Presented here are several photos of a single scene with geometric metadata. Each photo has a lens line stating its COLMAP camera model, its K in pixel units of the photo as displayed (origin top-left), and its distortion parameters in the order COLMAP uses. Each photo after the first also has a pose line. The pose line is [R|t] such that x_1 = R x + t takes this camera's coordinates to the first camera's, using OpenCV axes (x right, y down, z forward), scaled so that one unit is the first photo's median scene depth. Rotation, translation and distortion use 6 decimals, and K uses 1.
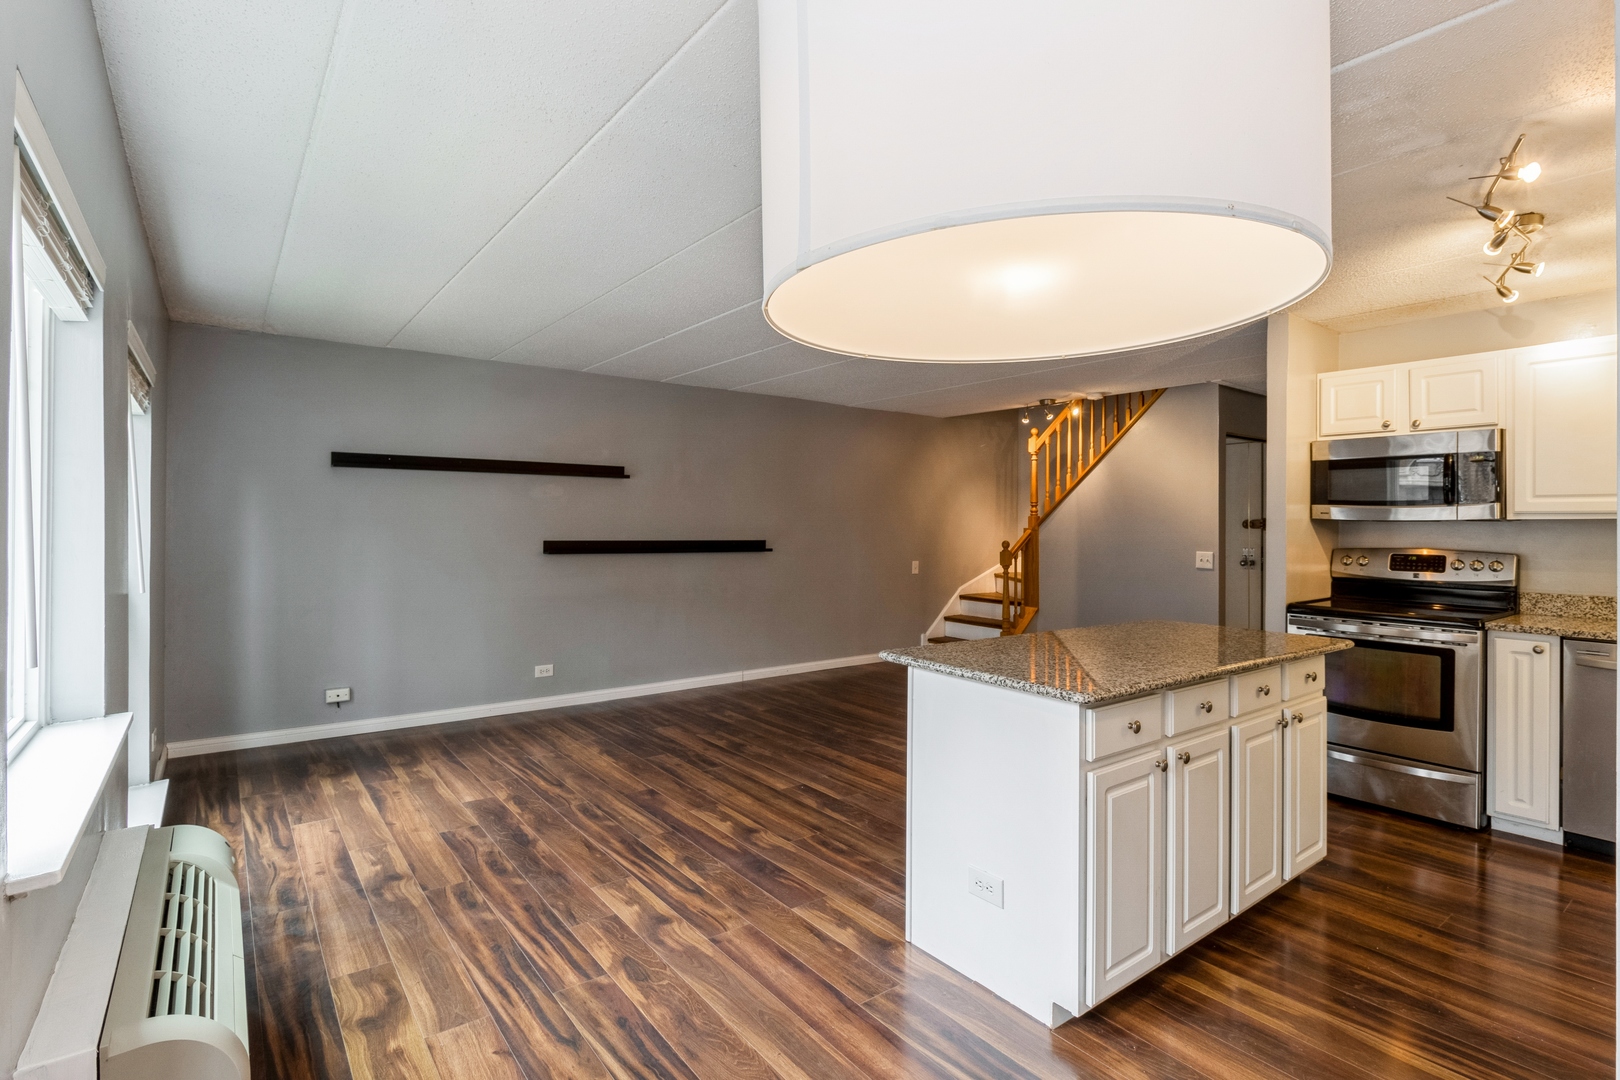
lens RADIAL K [[777.5, 0, 826.8], [0, 777.5, 529.0], [0, 0, 1]] dist [0.004103, -0.006081]
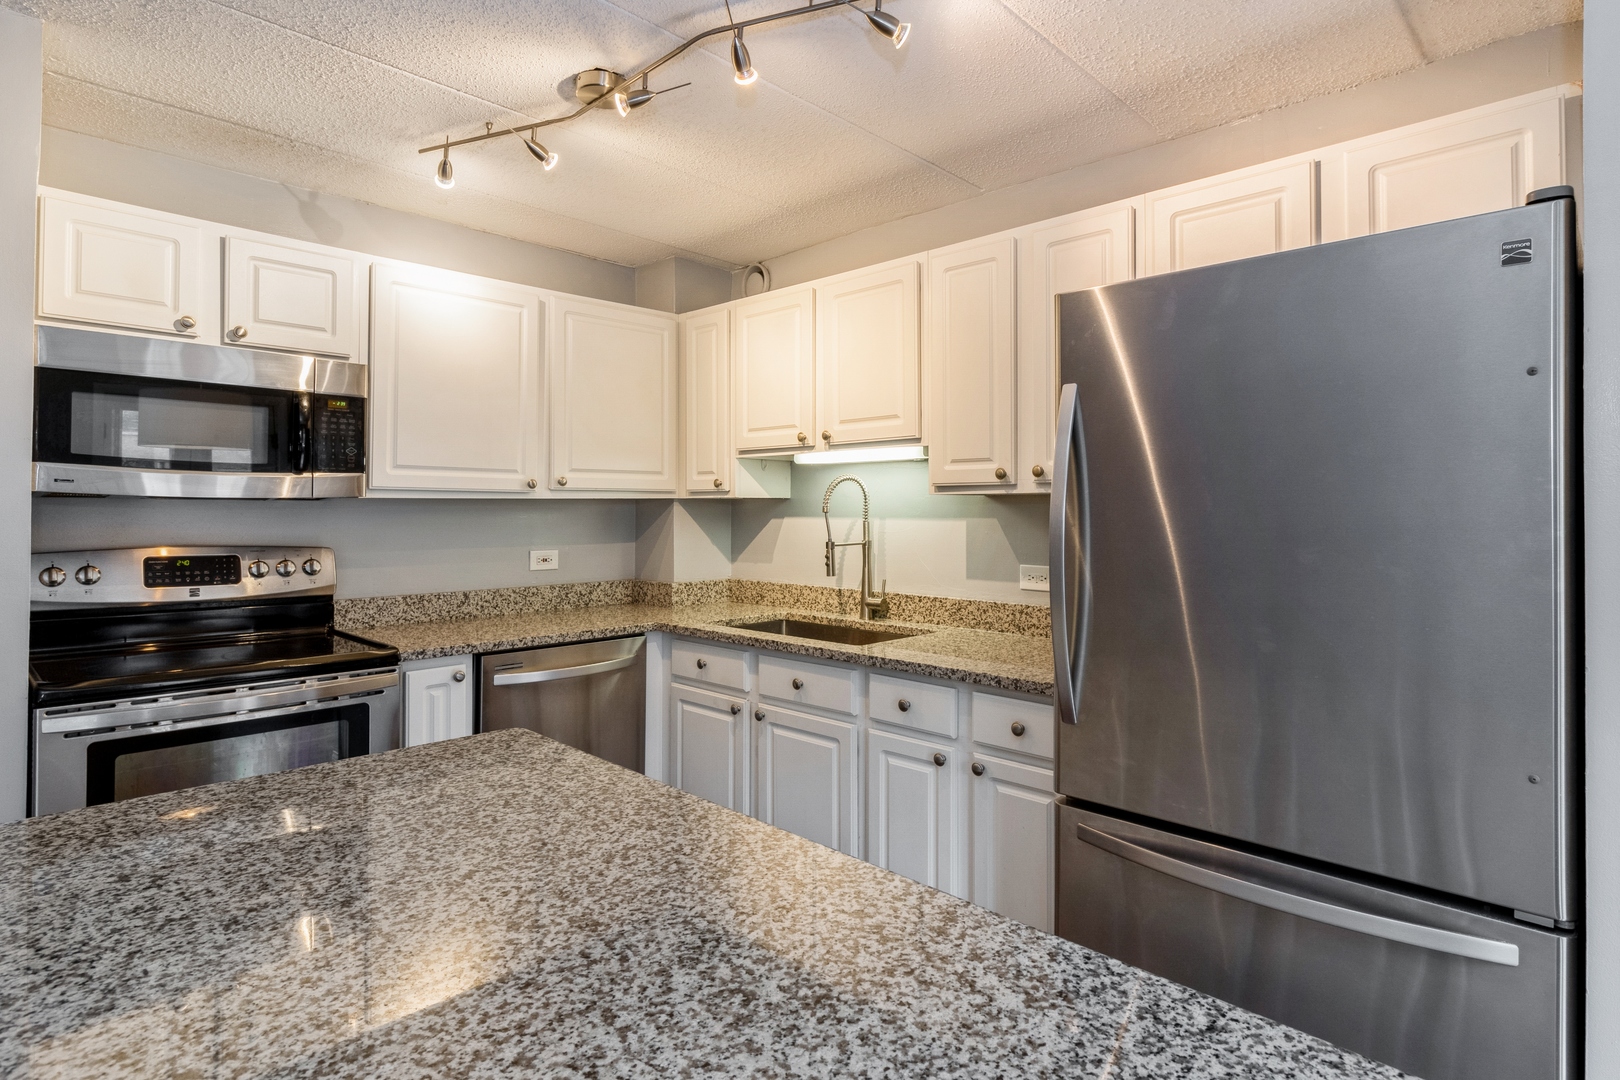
lens RADIAL K [[845.5, 0, 824.8], [0, 845.5, 501.1], [0, 0, 1]] dist [0.004204, 0.000248]
pose [[-0.152724, 0.006199, 0.988249, 0.068305], [0.003855, 0.999976, -0.005677, -0.003500], [-0.988261, 0.002943, -0.152745, 0.712737]]
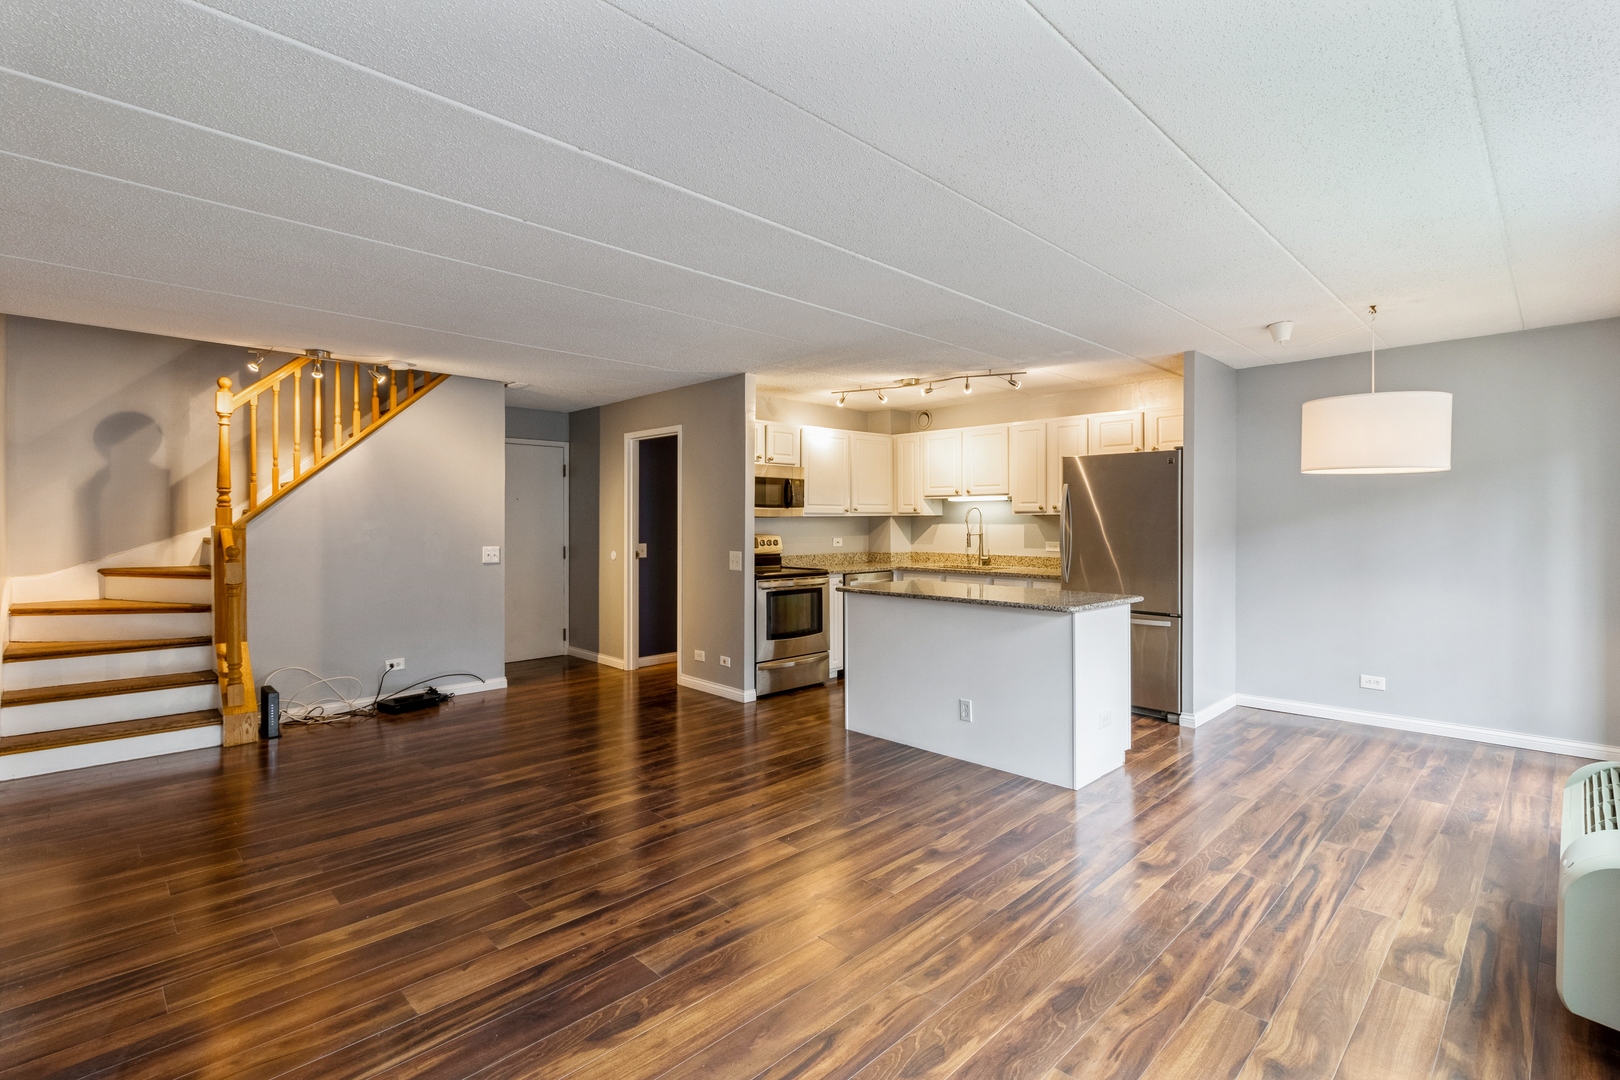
lens RADIAL K [[749.4, 0, 818.7], [0, 749.4, 523.0], [0, 0, 1]] dist [0.002271, 0.000263]
pose [[-0.119255, -0.007785, 0.992833, -0.913947], [0.005930, 0.999946, 0.008553, -0.012090], [-0.992846, 0.006908, -0.119202, 1.175106]]
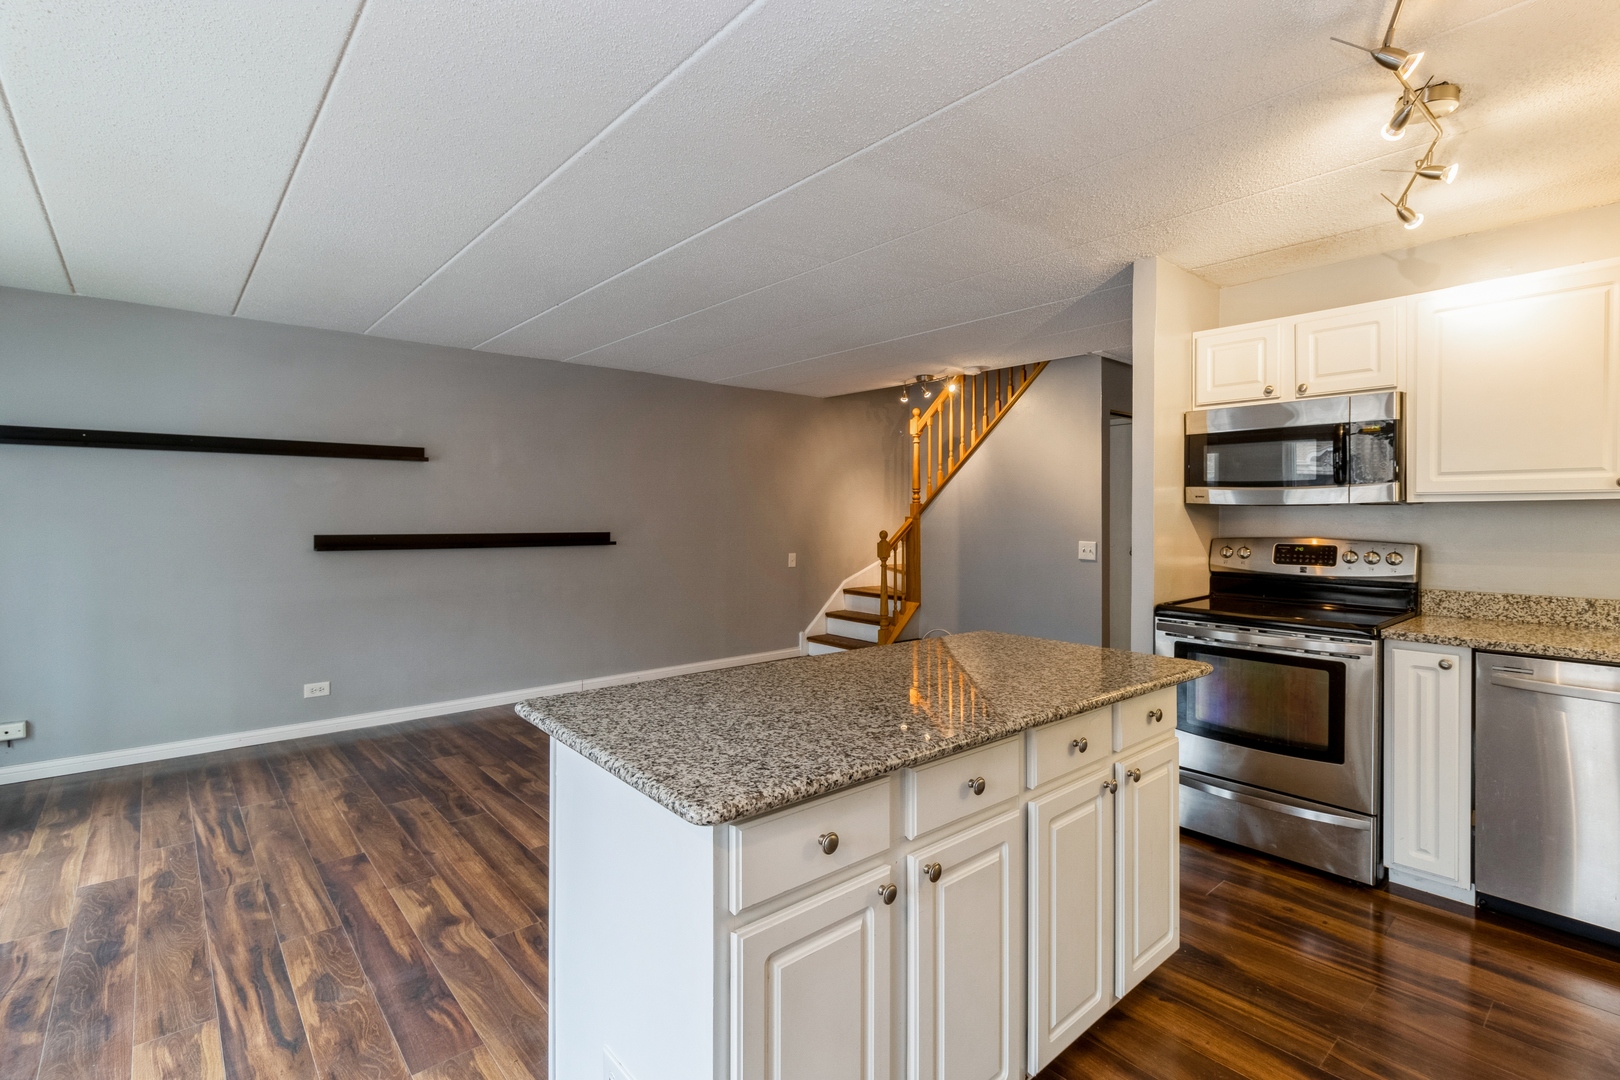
lens RADIAL K [[749.4, 0, 823.0], [0, 749.4, 527.4], [0, 0, 1]] dist [0.002271, 0.000263]
pose [[0.998082, -0.006917, 0.061522, 0.209537], [0.006184, 0.999908, 0.012106, 0.000823], [-0.061600, -0.011702, 0.998032, 0.245686]]
